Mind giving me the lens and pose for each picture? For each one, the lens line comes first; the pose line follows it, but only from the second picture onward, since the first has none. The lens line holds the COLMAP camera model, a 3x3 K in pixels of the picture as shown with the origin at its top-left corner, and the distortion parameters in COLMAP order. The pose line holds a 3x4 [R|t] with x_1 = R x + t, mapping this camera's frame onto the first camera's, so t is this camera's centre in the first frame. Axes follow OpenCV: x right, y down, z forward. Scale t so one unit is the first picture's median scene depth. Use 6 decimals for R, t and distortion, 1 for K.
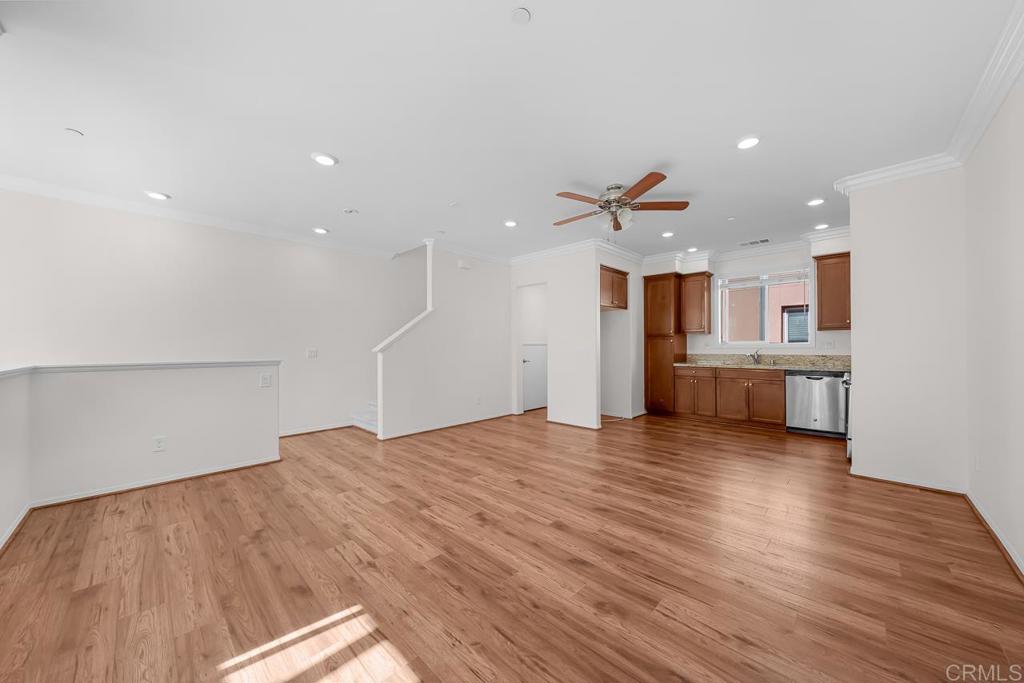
lens RADIAL K [[358.3, 0, 512.0], [0, 358.3, 341.5], [0, 0, 1]] dist [0.000711, 0.000022]
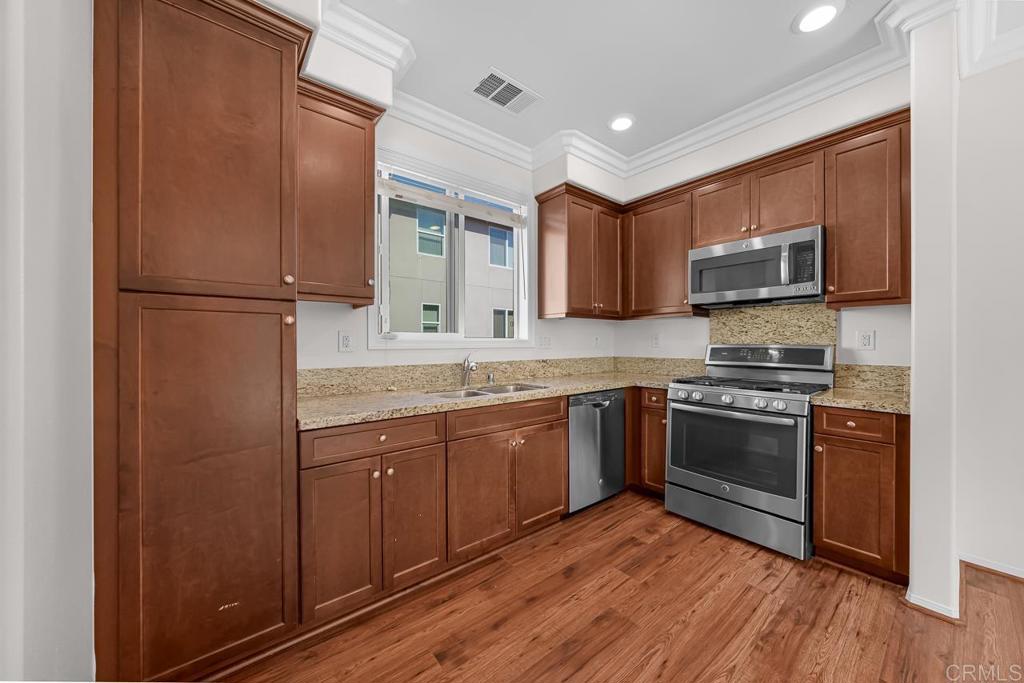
lens RADIAL K [[358.3, 0, 512.0], [0, 358.3, 341.5], [0, 0, 1]] dist [0.000711, 0.000022]
pose [[0.126045, 0.001199, 0.992024, 0.265713], [-0.017529, 0.999846, 0.001019, 0.008025], [-0.991870, -0.017517, 0.126046, 0.955204]]
